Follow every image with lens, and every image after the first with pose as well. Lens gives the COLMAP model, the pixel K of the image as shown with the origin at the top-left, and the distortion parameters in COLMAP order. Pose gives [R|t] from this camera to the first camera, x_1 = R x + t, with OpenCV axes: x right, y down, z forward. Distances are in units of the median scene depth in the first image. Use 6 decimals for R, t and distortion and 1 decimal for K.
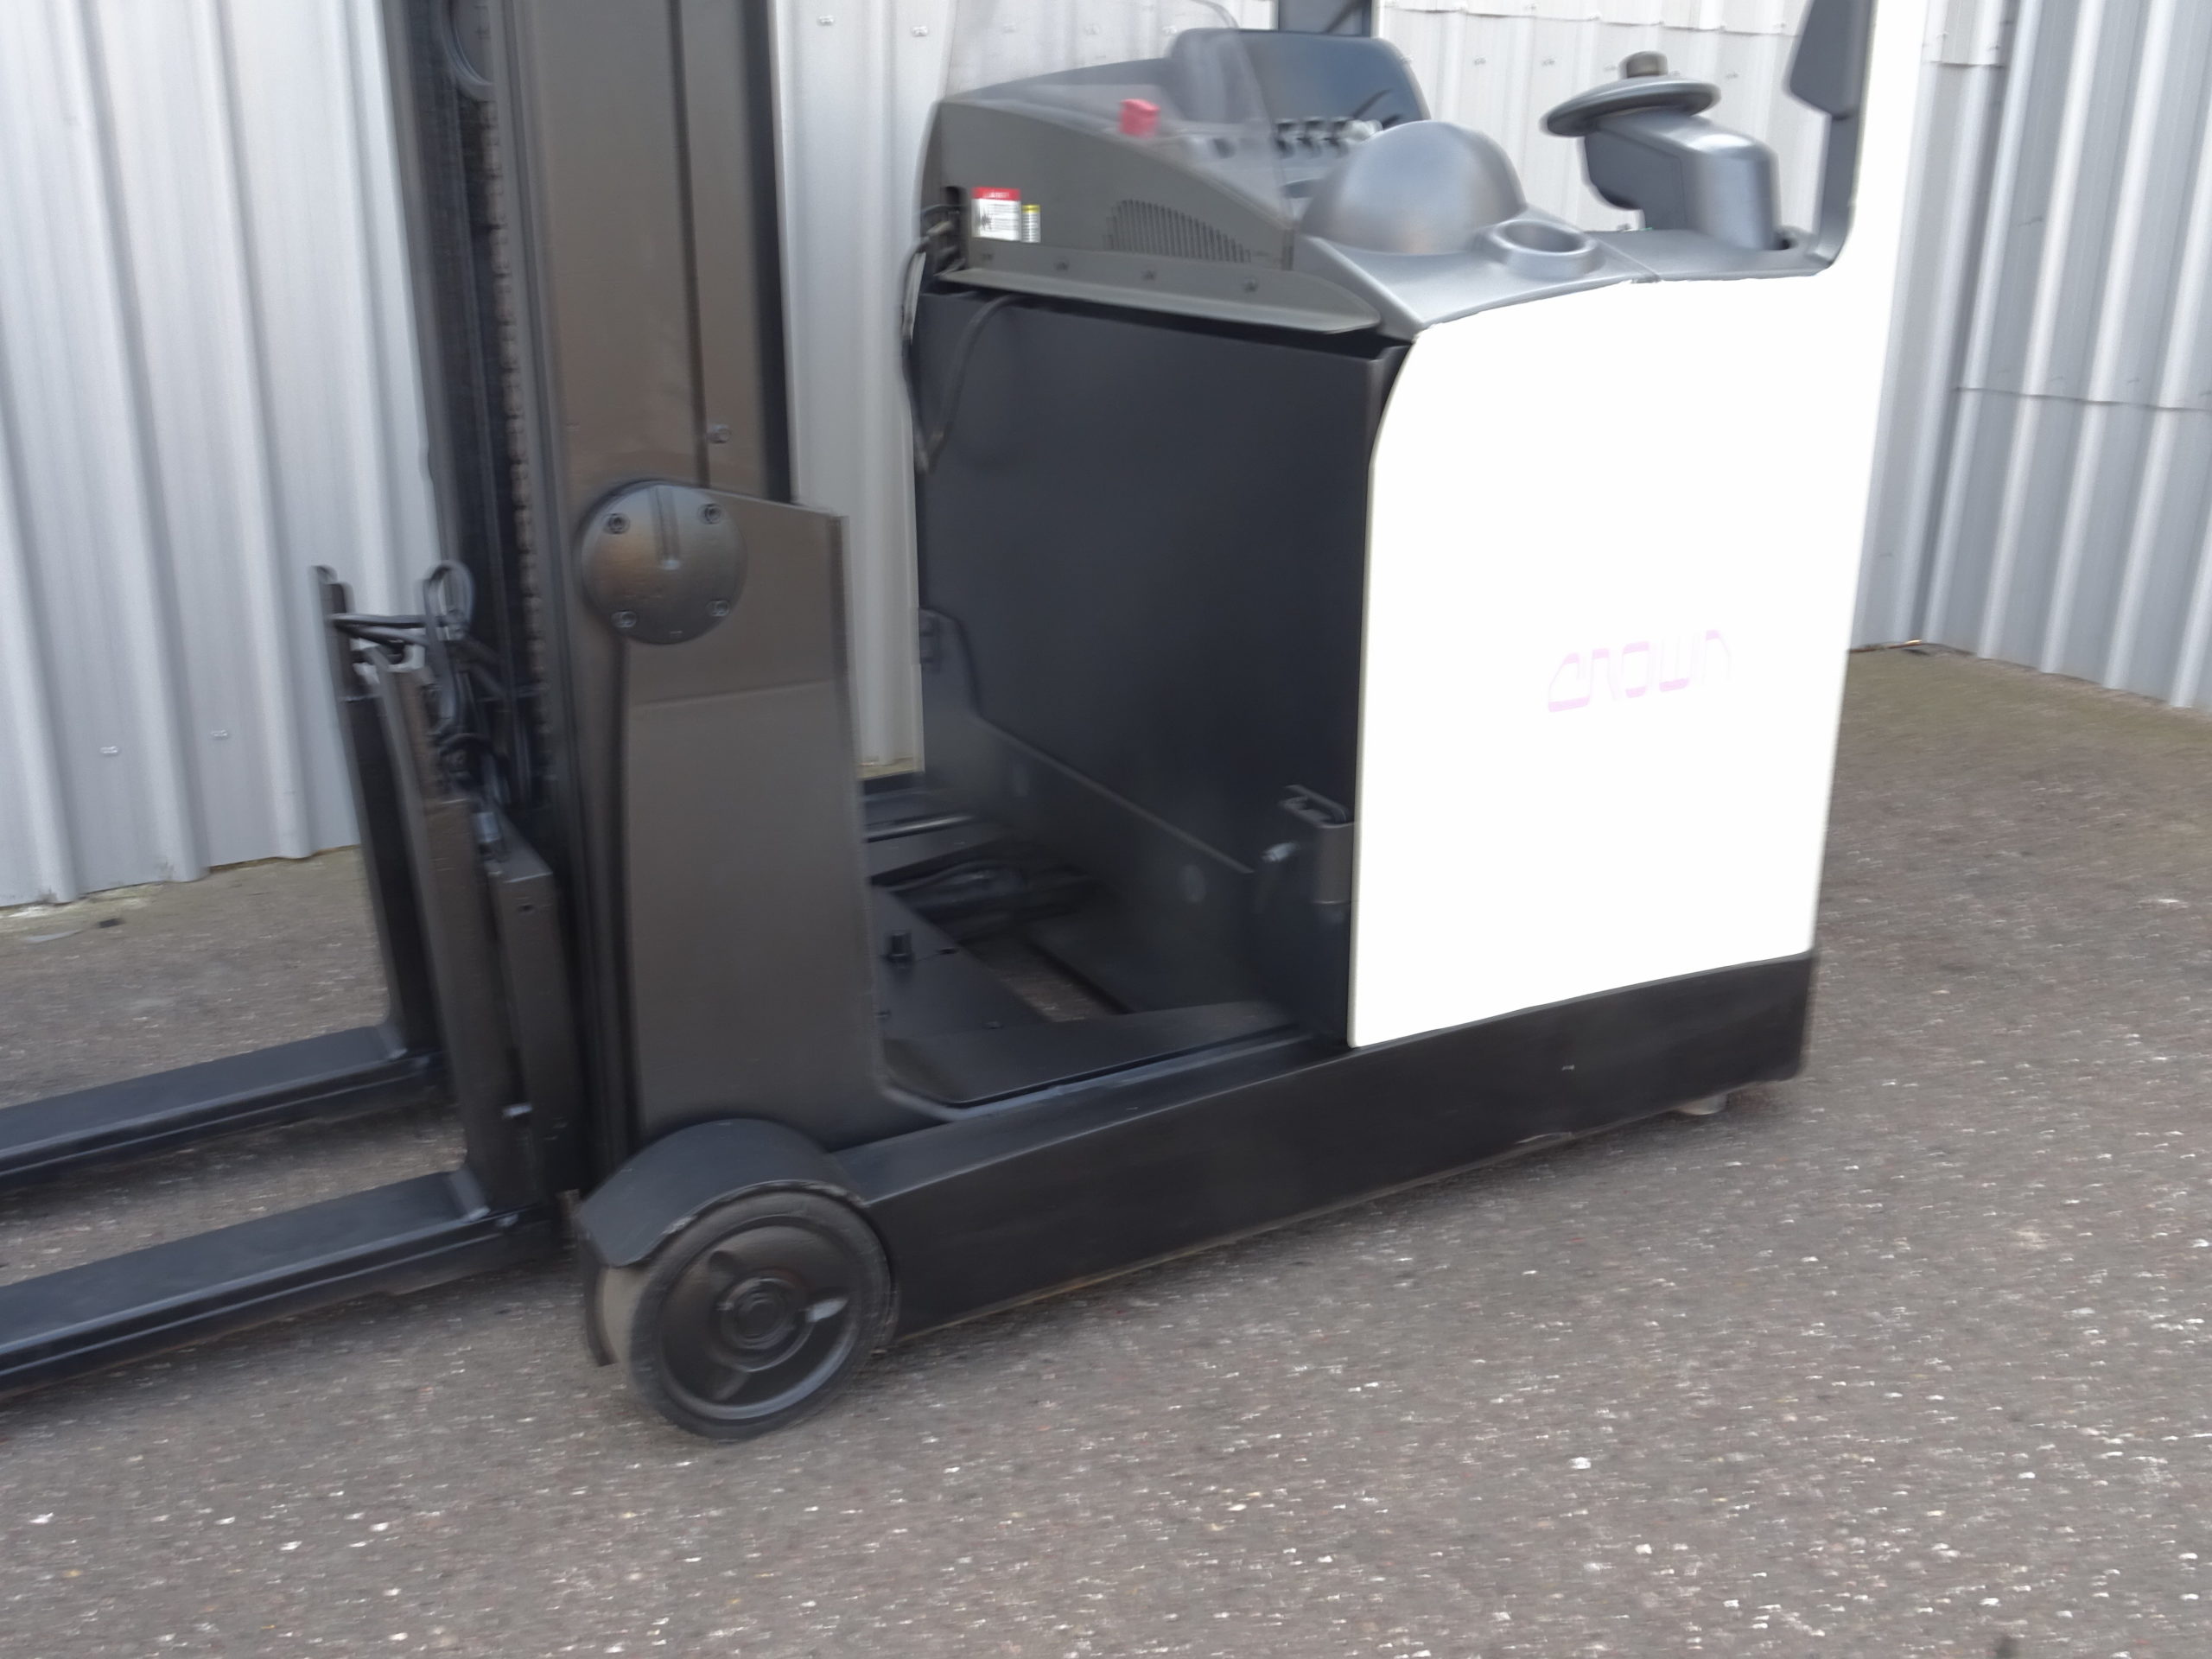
lens RADIAL K [[2033.7, 0, 1114.0], [0, 2033.7, 828.0], [0, 0, 1]] dist [0.009394, 0.000000]
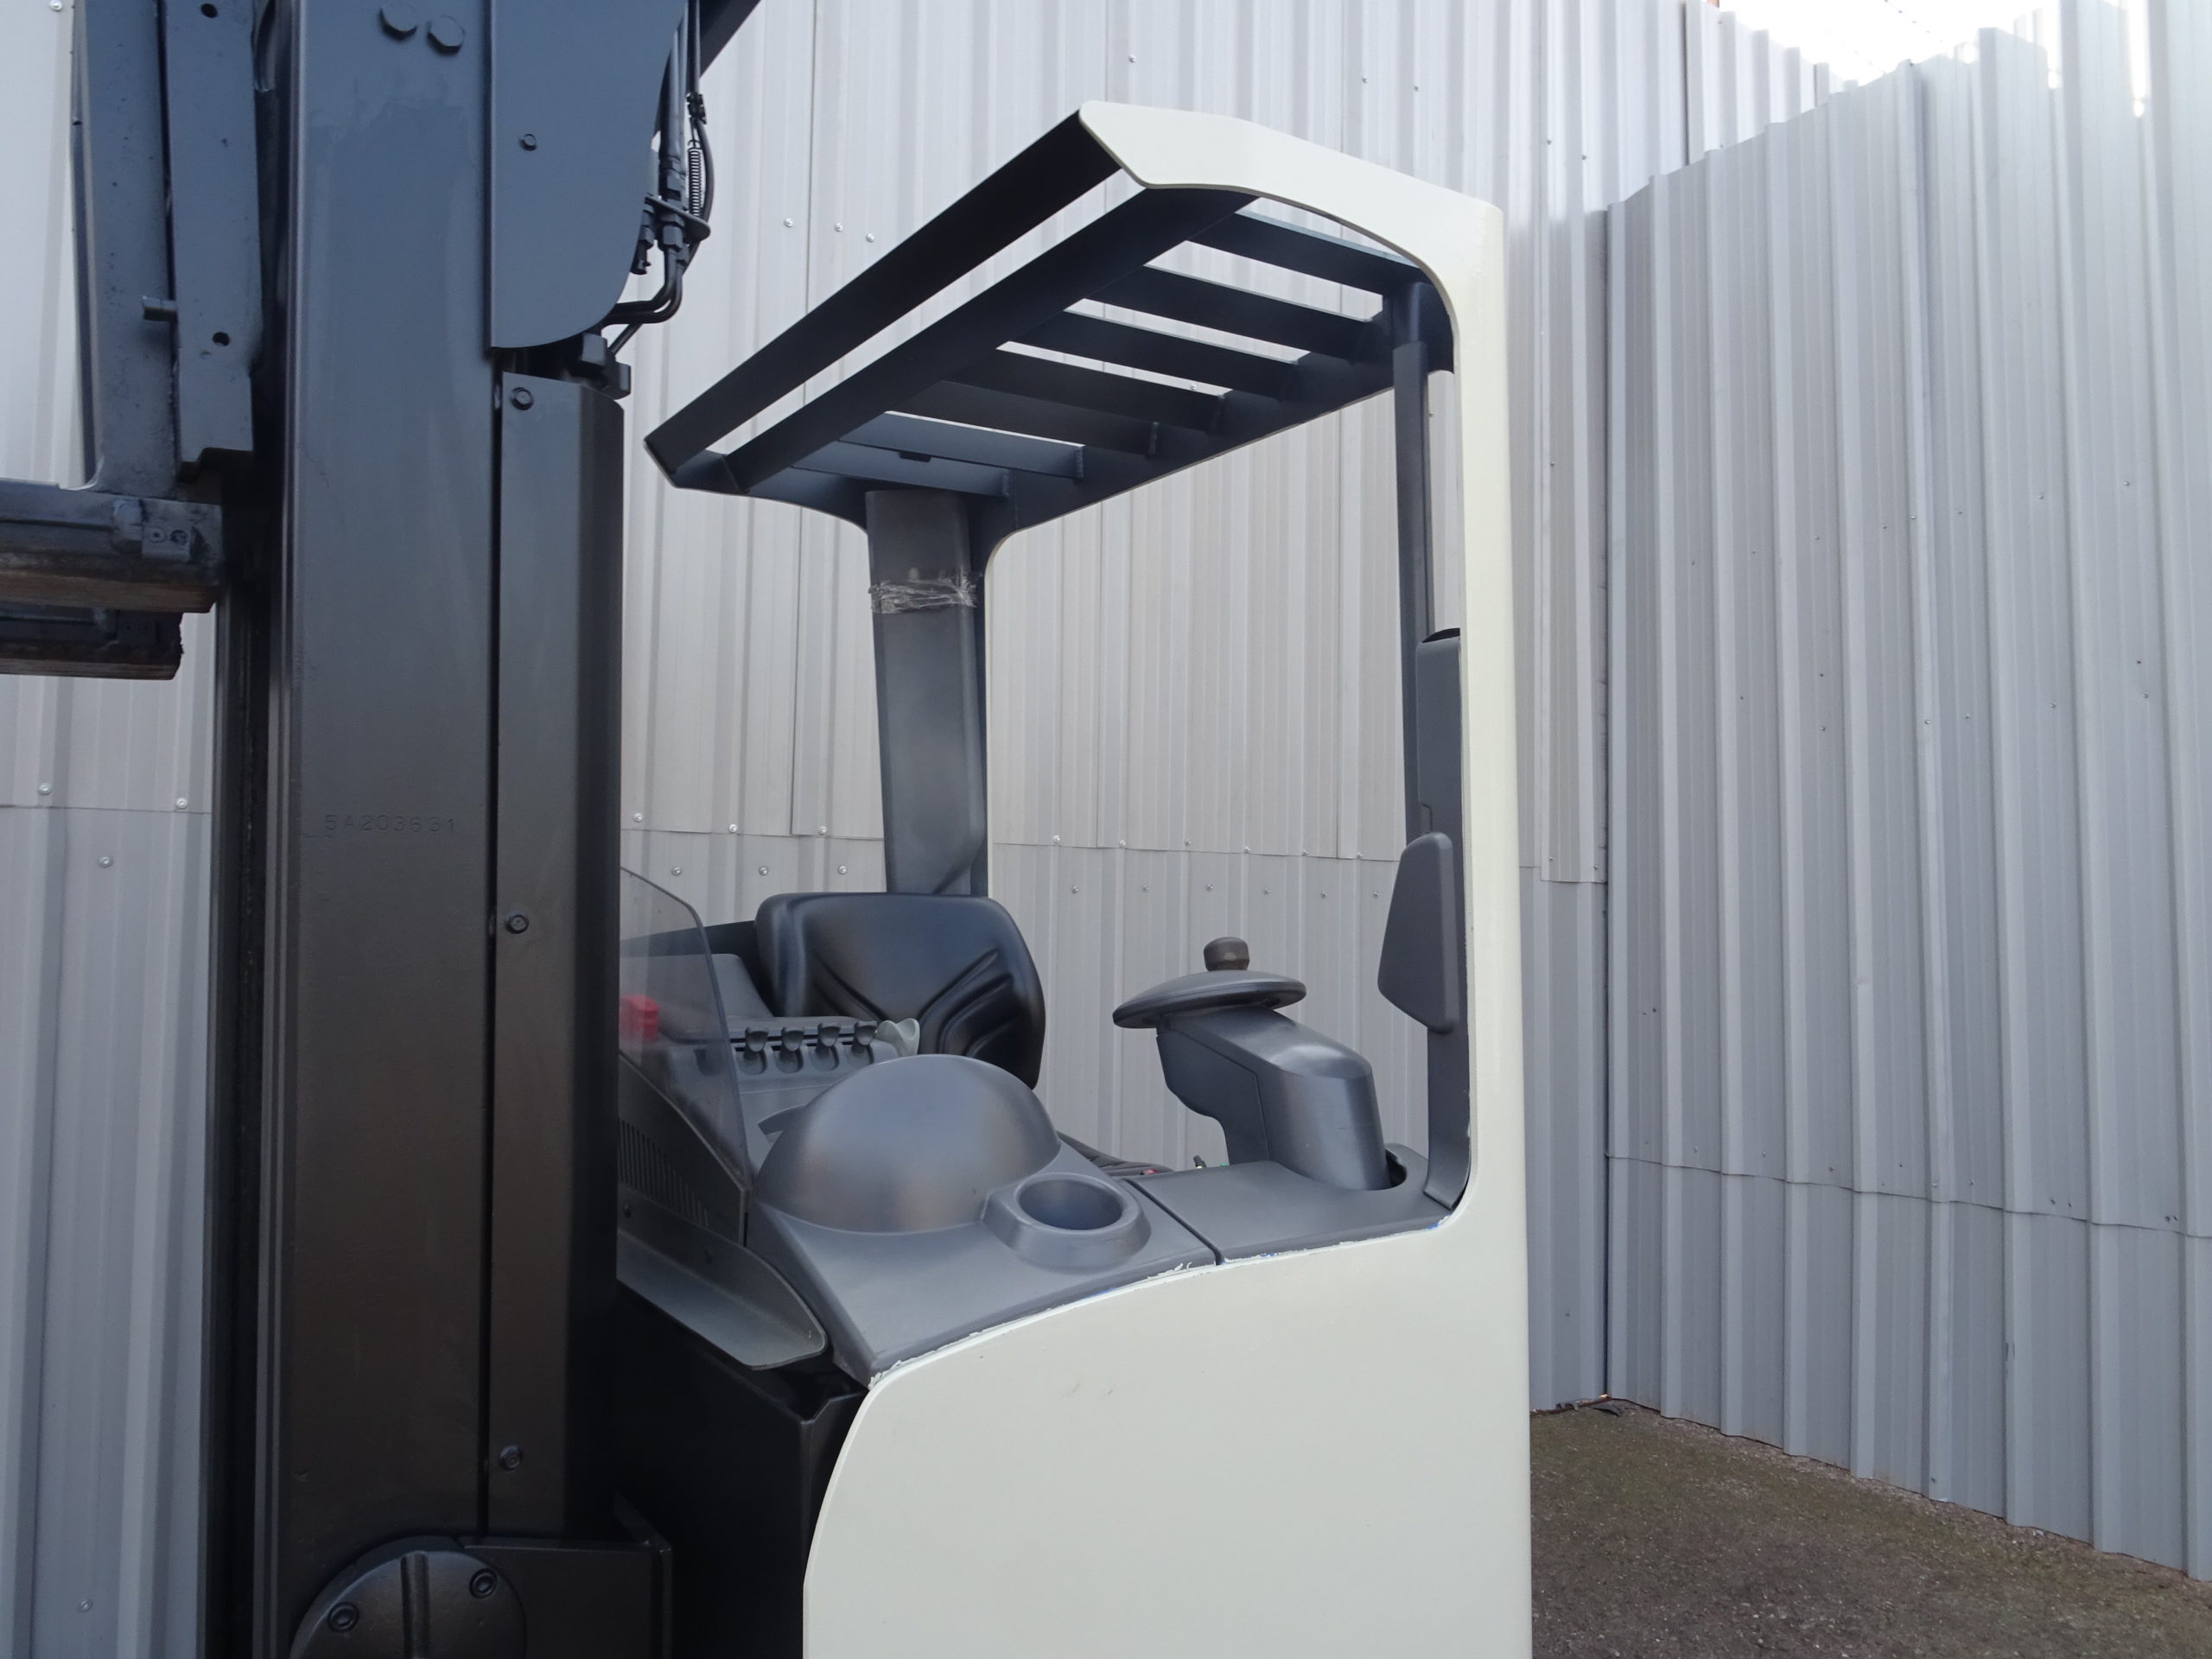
lens RADIAL K [[1594.0, 0, 1107.1], [0, 1594.0, 822.0], [0, 0, 1]] dist [-0.003721, -0.000734]
pose [[0.996081, -0.000831, 0.088440, 0.160200], [0.032771, 0.932248, -0.360333, -0.194629], [-0.082149, 0.361819, 0.928622, 0.369273]]
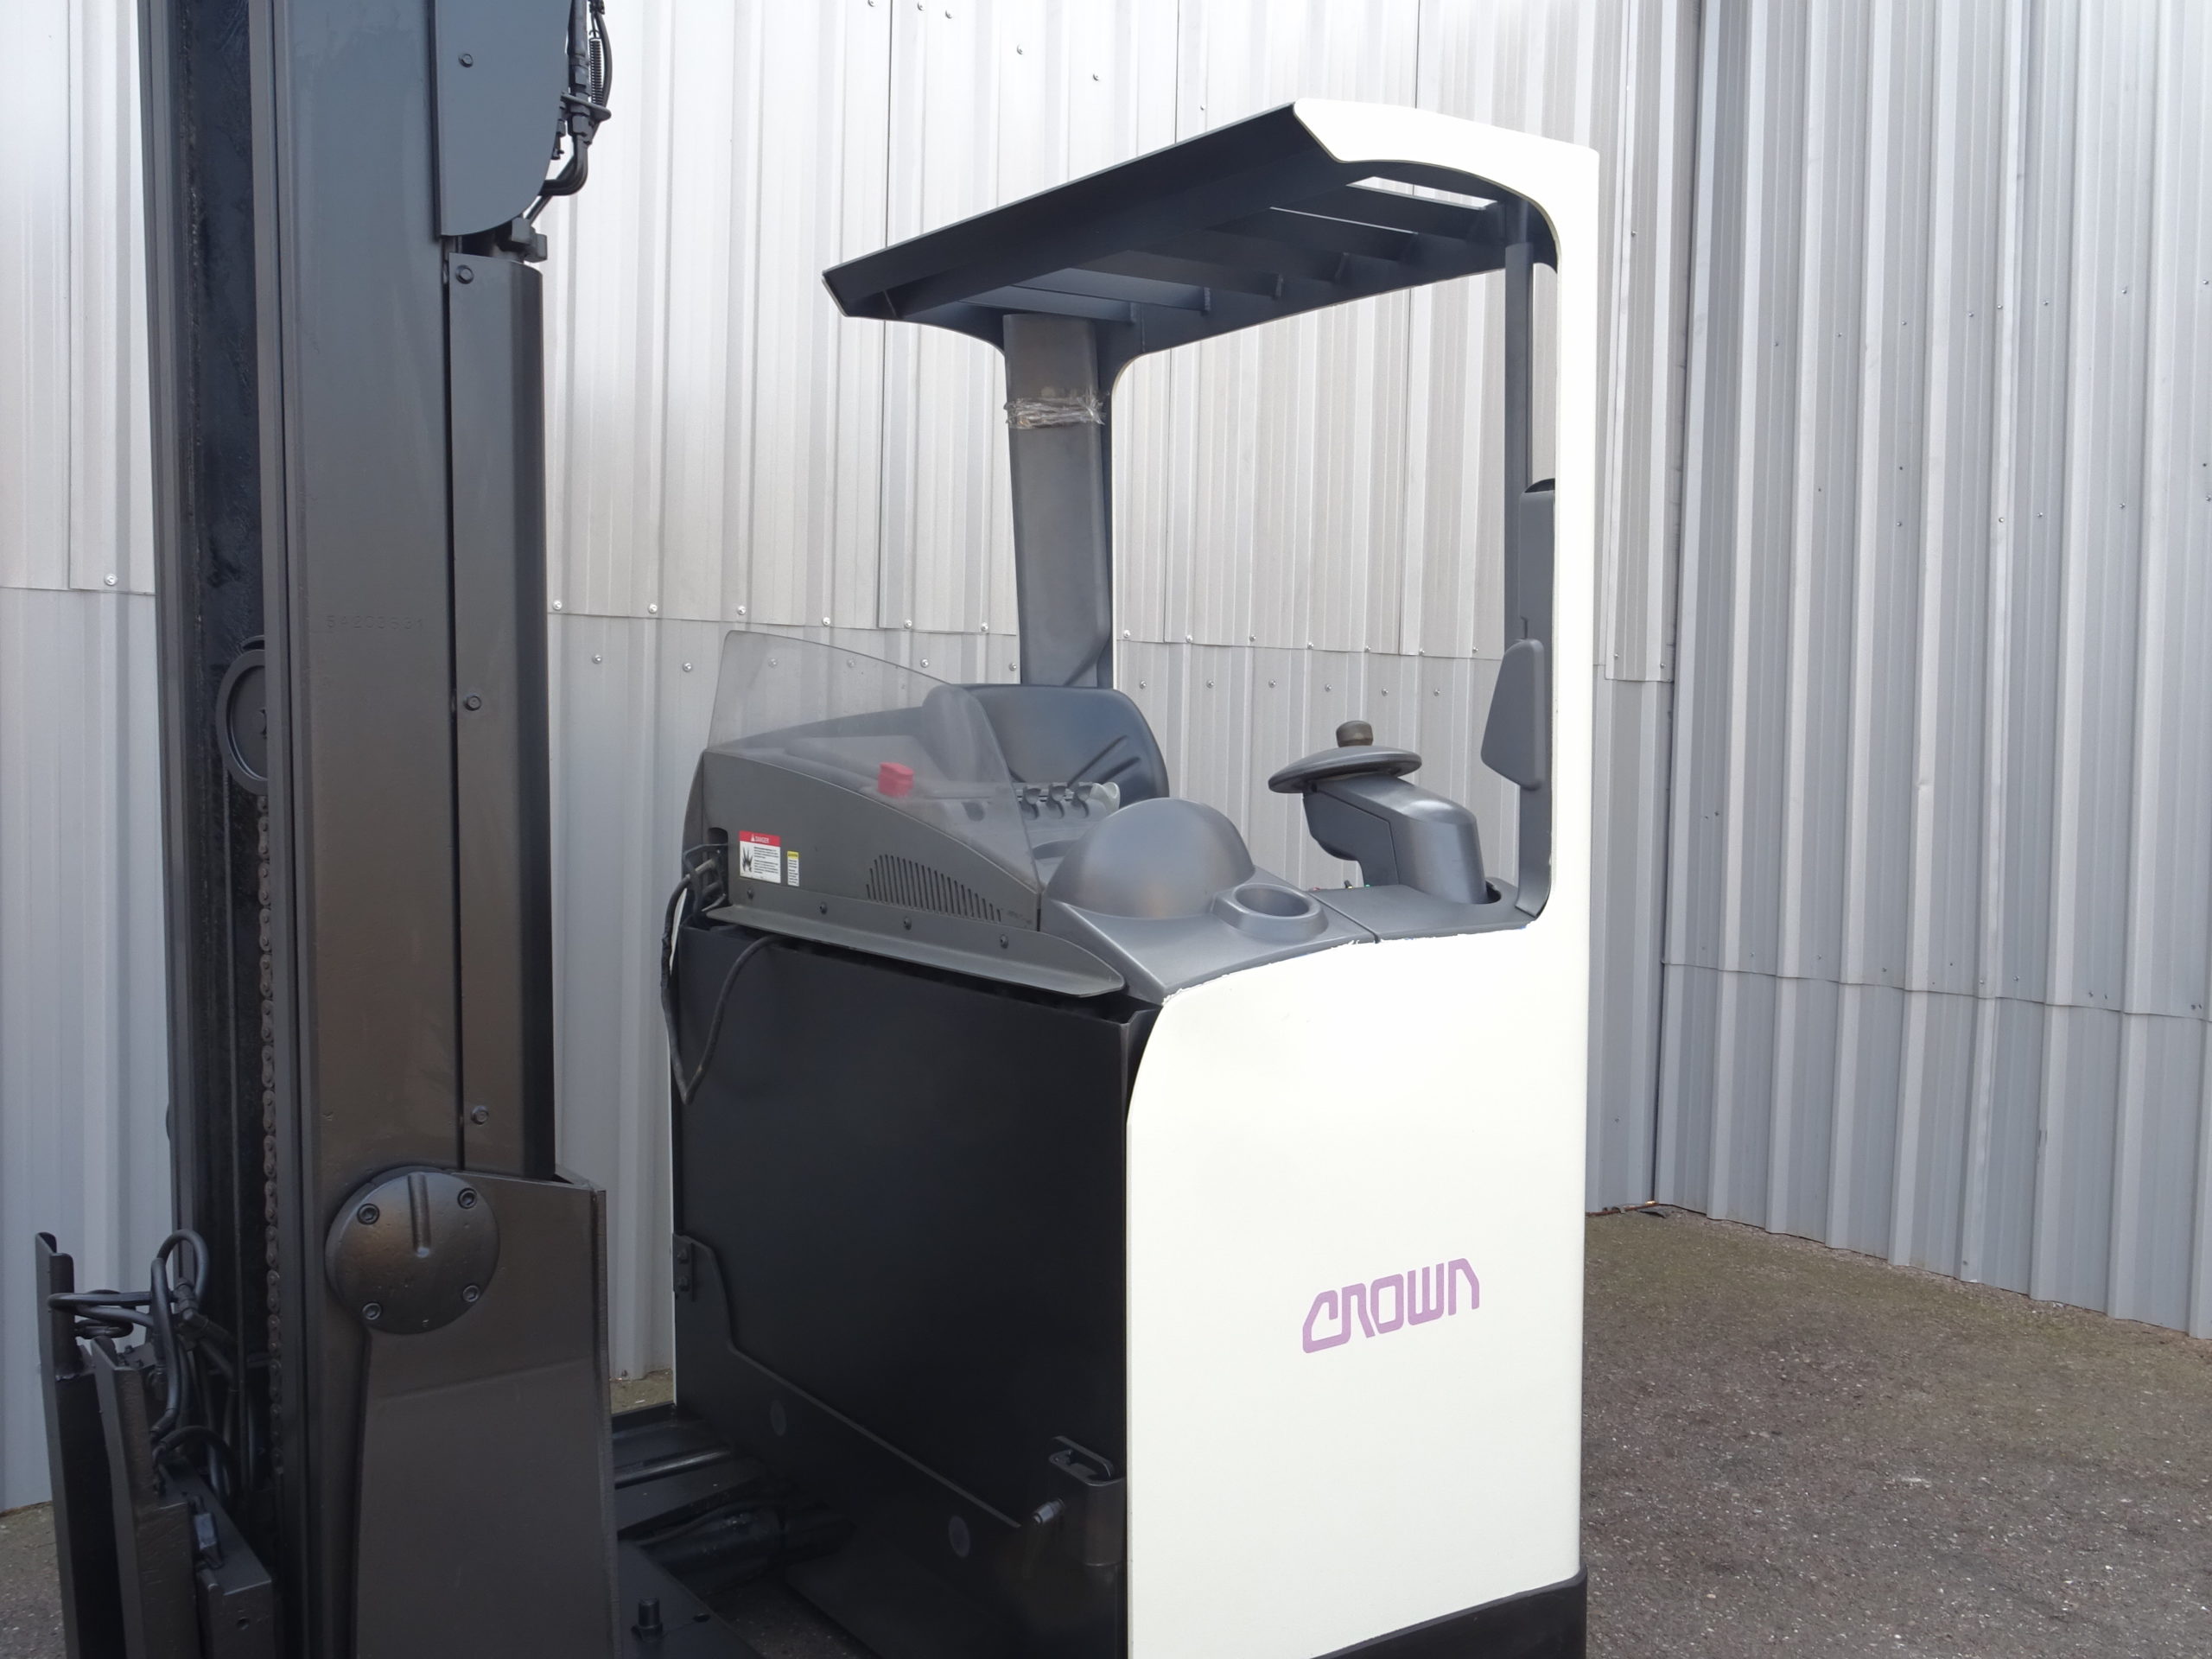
lens RADIAL K [[2033.7, 0, 1112.2], [0, 2033.7, 824.9], [0, 0, 1]] dist [0.009394, 0.000000]
pose [[0.992981, -0.005989, 0.118119, -0.001263], [0.036275, 0.966005, -0.255964, -0.053019], [-0.112571, 0.258453, 0.959443, -0.031617]]
